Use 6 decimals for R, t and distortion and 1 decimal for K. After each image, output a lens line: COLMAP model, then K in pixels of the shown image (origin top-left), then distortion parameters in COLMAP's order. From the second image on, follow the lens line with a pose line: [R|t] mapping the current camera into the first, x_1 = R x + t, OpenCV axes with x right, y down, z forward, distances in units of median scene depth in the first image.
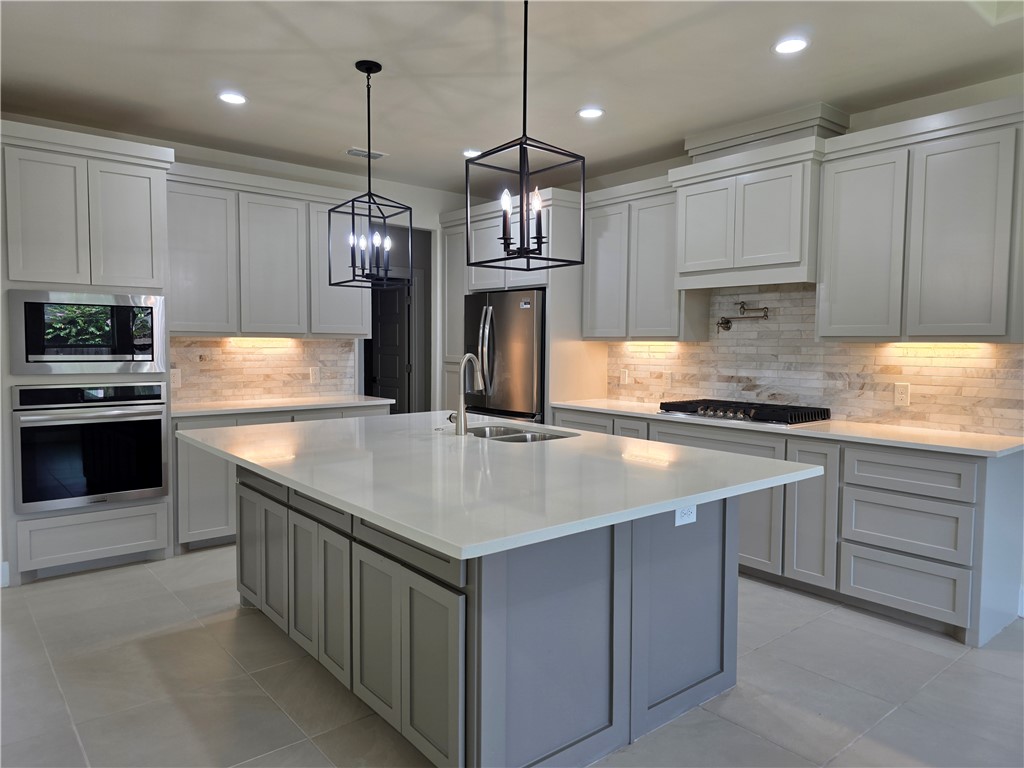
lens RADIAL K [[678.4, 0, 512.1], [0, 678.4, 381.5], [0, 0, 1]] dist [0.001242, 0.000008]
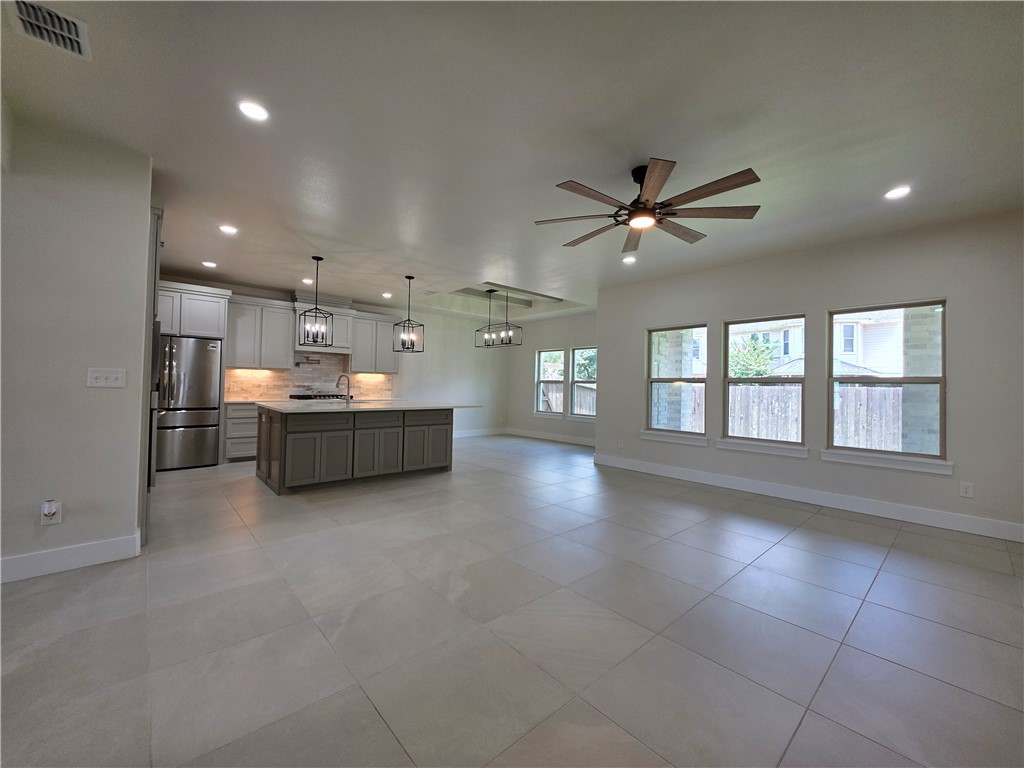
lens RADIAL K [[412.5, 0, 512.6], [0, 412.5, 381.5], [0, 0, 1]] dist [-0.000287, 0.000136]
pose [[-0.040101, 0.001438, 0.999195, -1.249717], [0.037798, 0.999285, 0.000079, 0.008020], [-0.998480, 0.037770, -0.040126, 0.264604]]
